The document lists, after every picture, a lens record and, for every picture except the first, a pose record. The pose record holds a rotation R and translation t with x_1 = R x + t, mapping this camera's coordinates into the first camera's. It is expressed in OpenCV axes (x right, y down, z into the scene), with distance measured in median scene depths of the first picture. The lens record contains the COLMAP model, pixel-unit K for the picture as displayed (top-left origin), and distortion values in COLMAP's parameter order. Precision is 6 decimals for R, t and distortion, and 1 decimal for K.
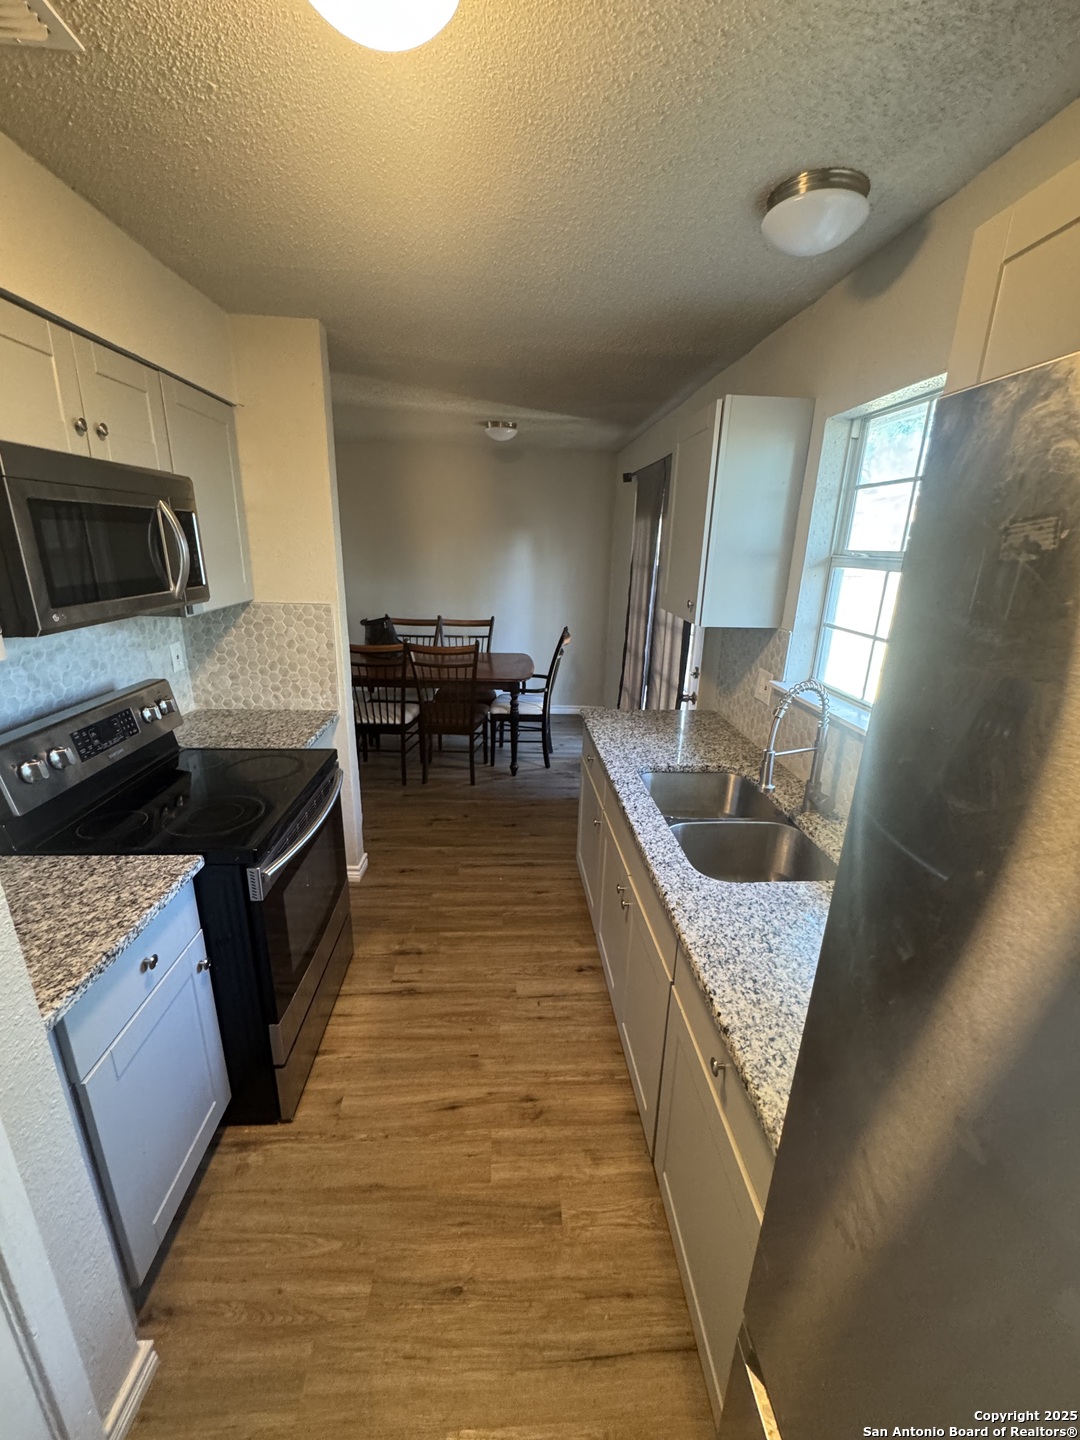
lens RADIAL K [[579.3, 0, 539.2], [0, 579.3, 719.7], [0, 0, 1]] dist [-0.001088, 0.000057]
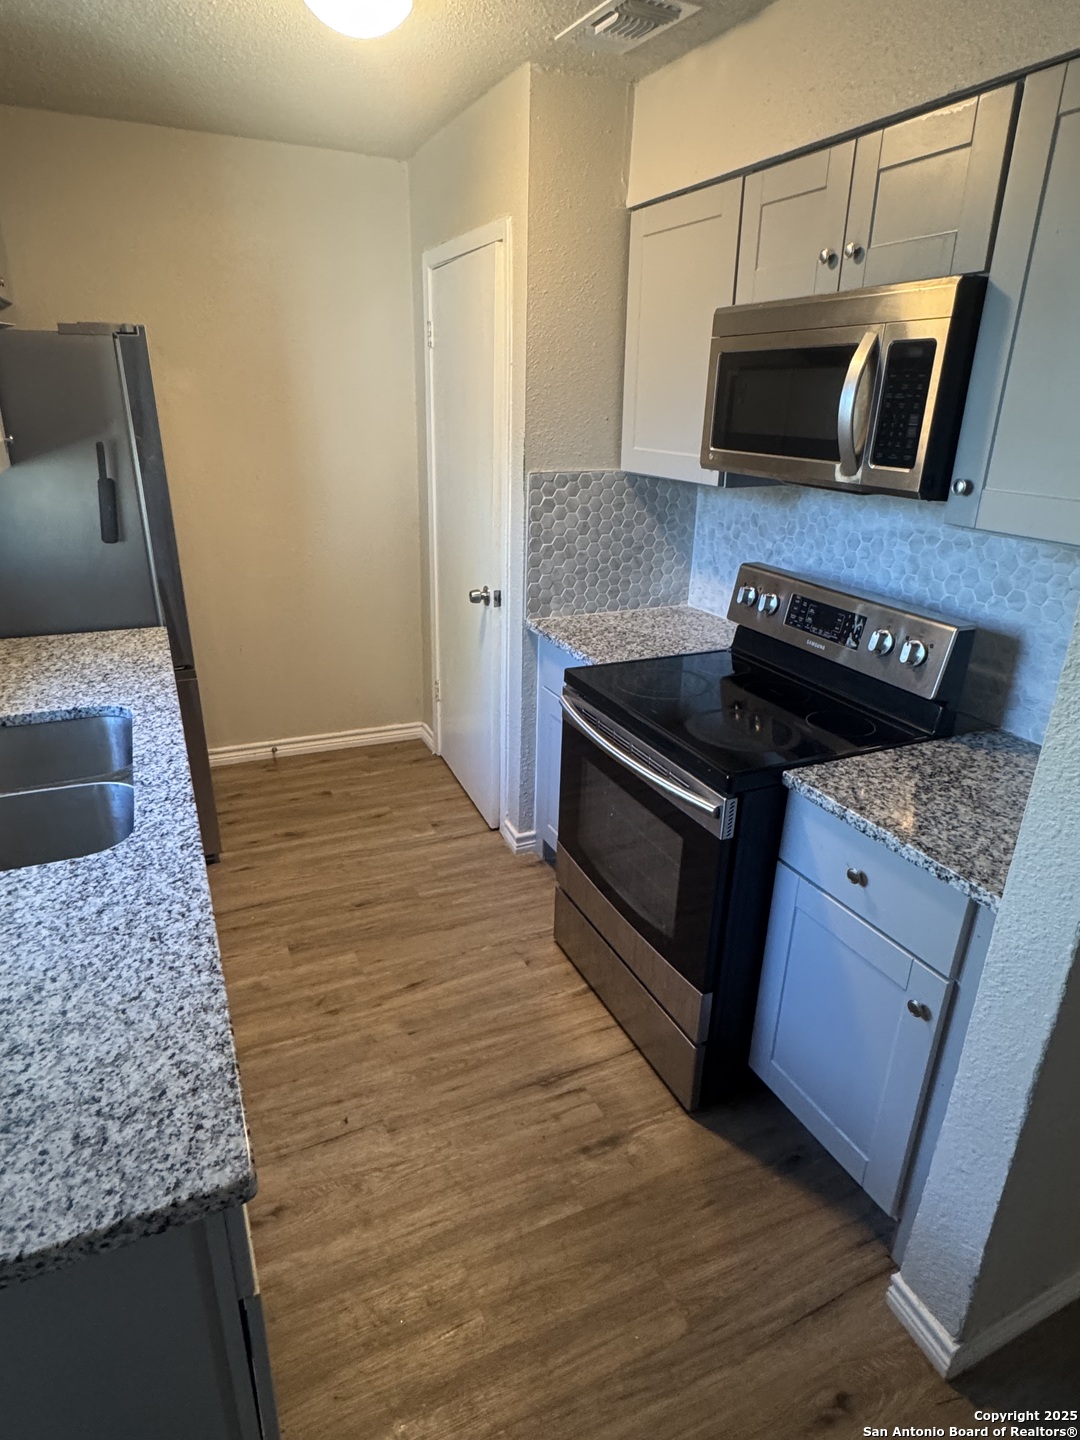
lens RADIAL K [[831.0, 0, 540.0], [0, 831.0, 720.0], [0, 0, 1]] dist [-0.004789, -0.000640]
pose [[-0.930431, 0.088369, -0.355654, 0.100947], [-0.151838, 0.790312, 0.593593, -0.502666], [0.333533, 0.606299, -0.721913, 1.738243]]
